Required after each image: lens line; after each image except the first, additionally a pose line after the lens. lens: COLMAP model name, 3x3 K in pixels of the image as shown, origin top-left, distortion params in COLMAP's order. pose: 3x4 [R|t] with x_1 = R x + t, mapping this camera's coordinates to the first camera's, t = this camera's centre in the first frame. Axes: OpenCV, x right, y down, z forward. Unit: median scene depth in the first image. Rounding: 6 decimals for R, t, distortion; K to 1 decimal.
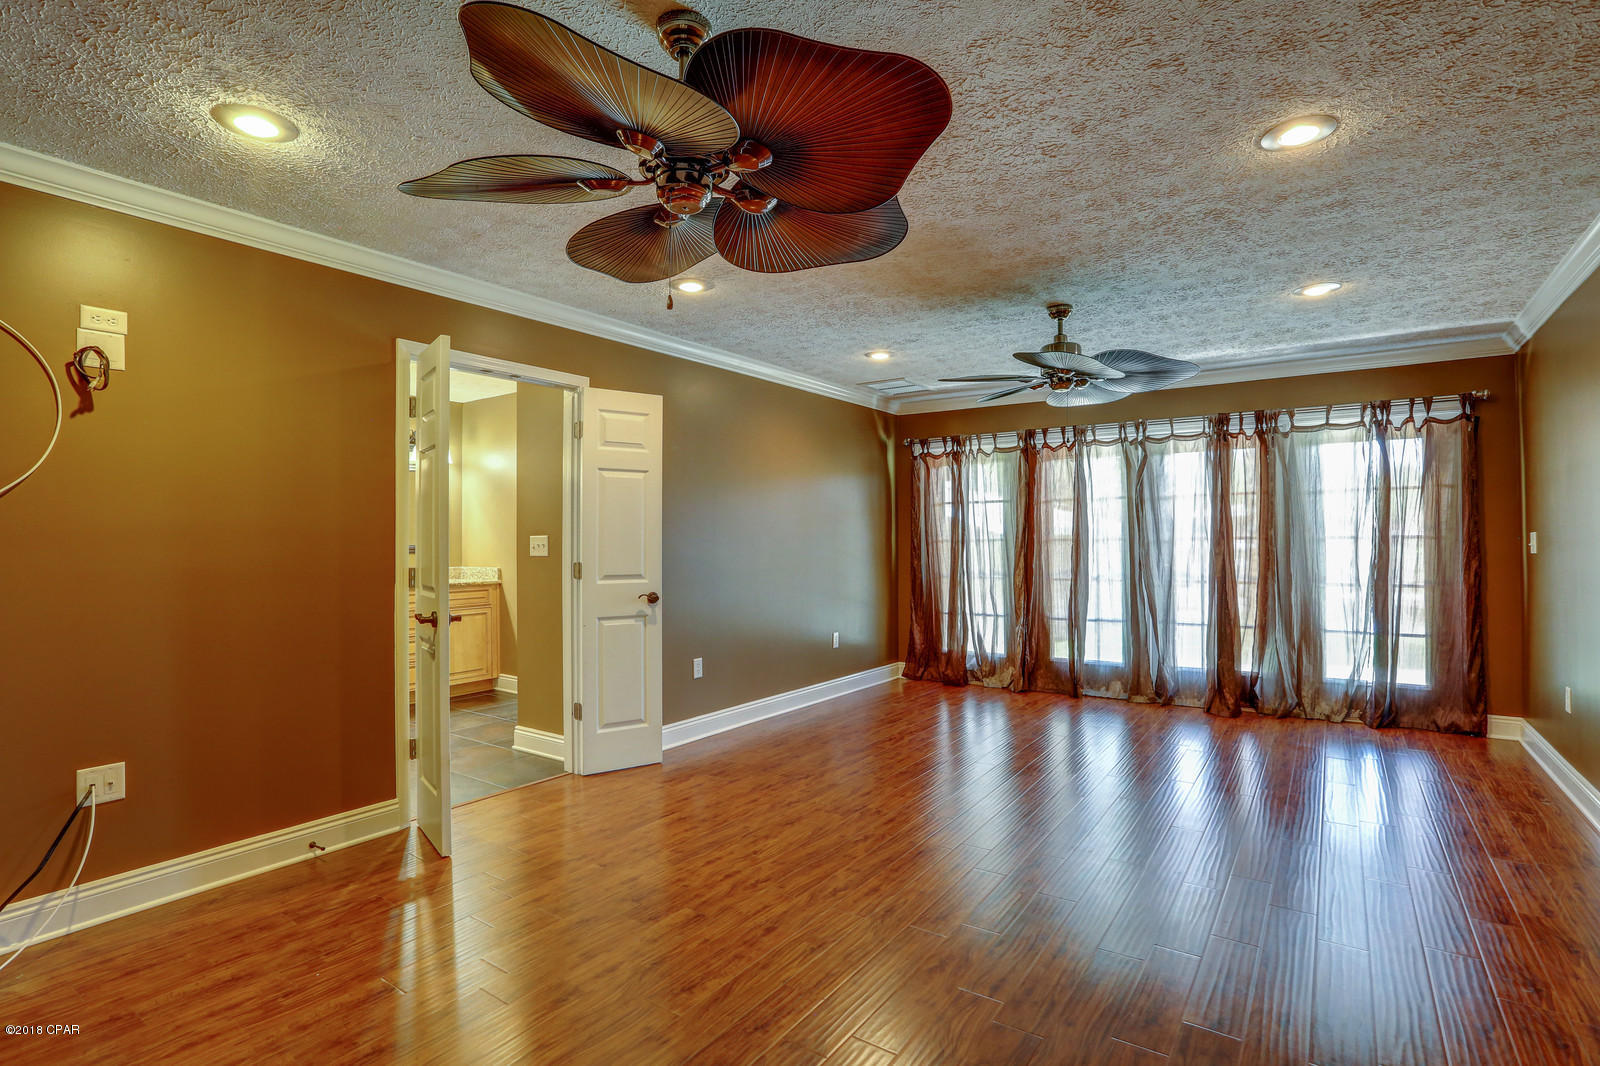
lens RADIAL K [[800.5, 0, 800.0], [0, 800.5, 533.0], [0, 0, 1]] dist [-0.047345, 0.021886]
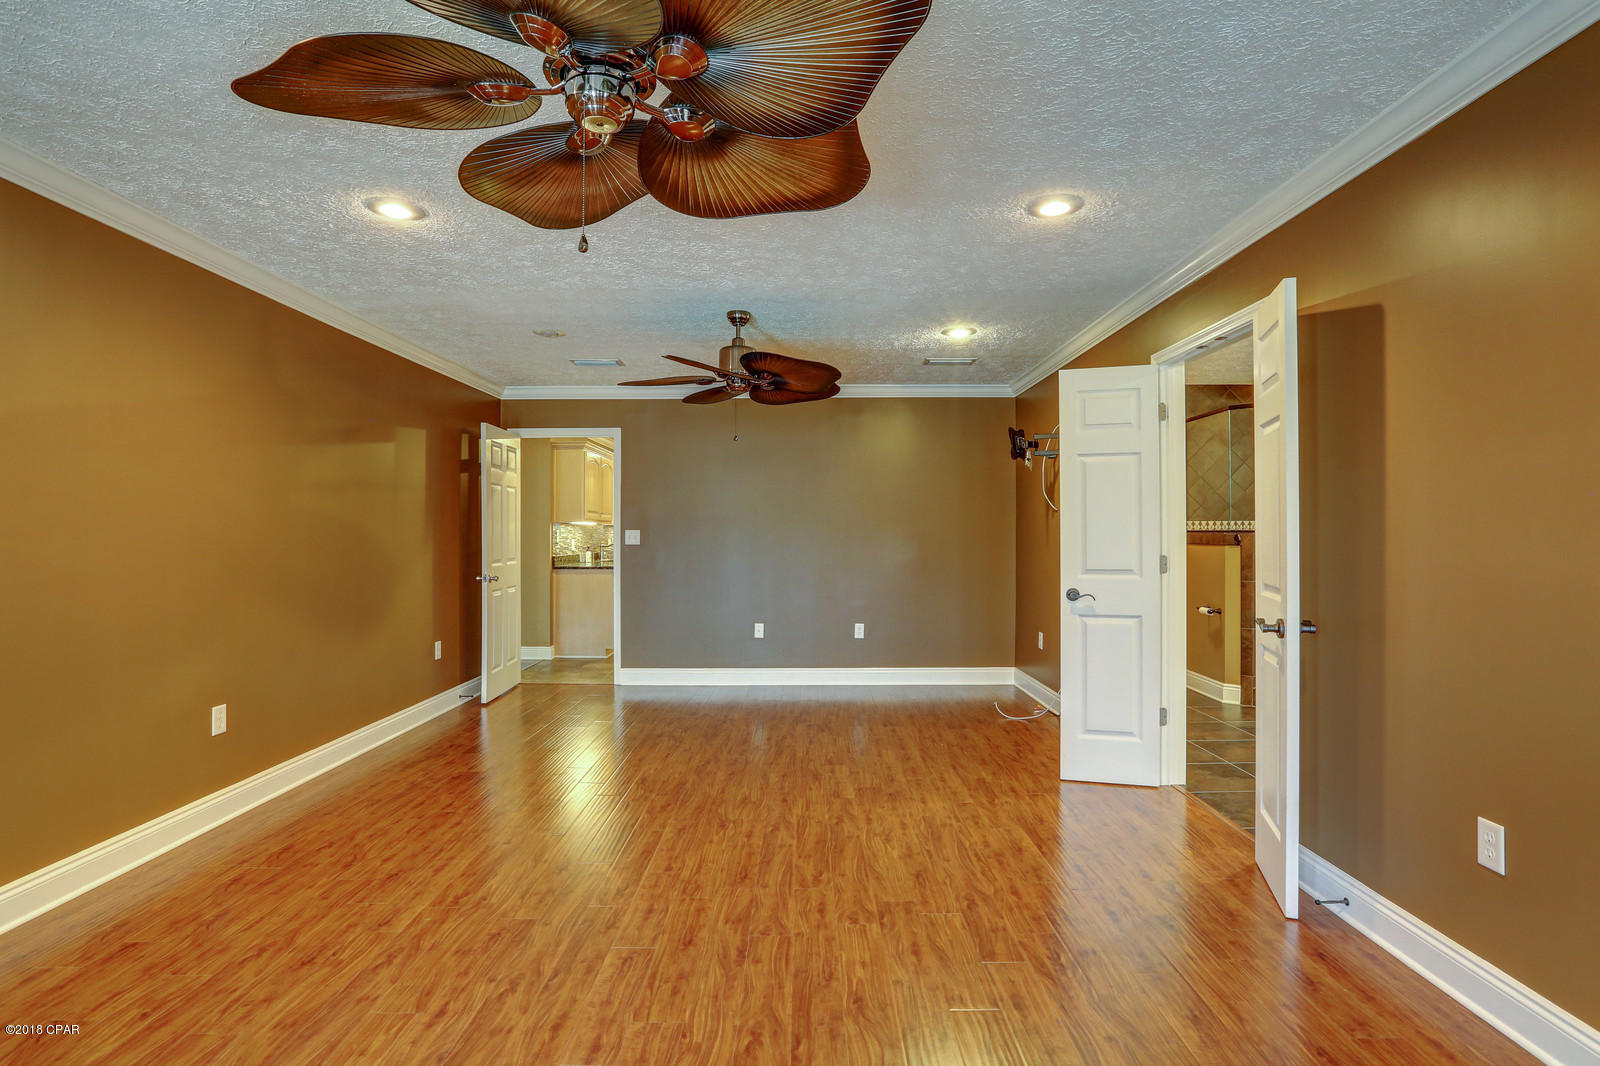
lens RADIAL K [[800.5, 0, 800.0], [0, 800.5, 533.0], [0, 0, 1]] dist [-0.047345, 0.021886]
pose [[-0.827302, 0.005836, -0.561727, 0.645587], [0.011579, 0.999911, -0.006665, 0.014763], [0.561638, -0.012018, -0.827296, 1.898838]]
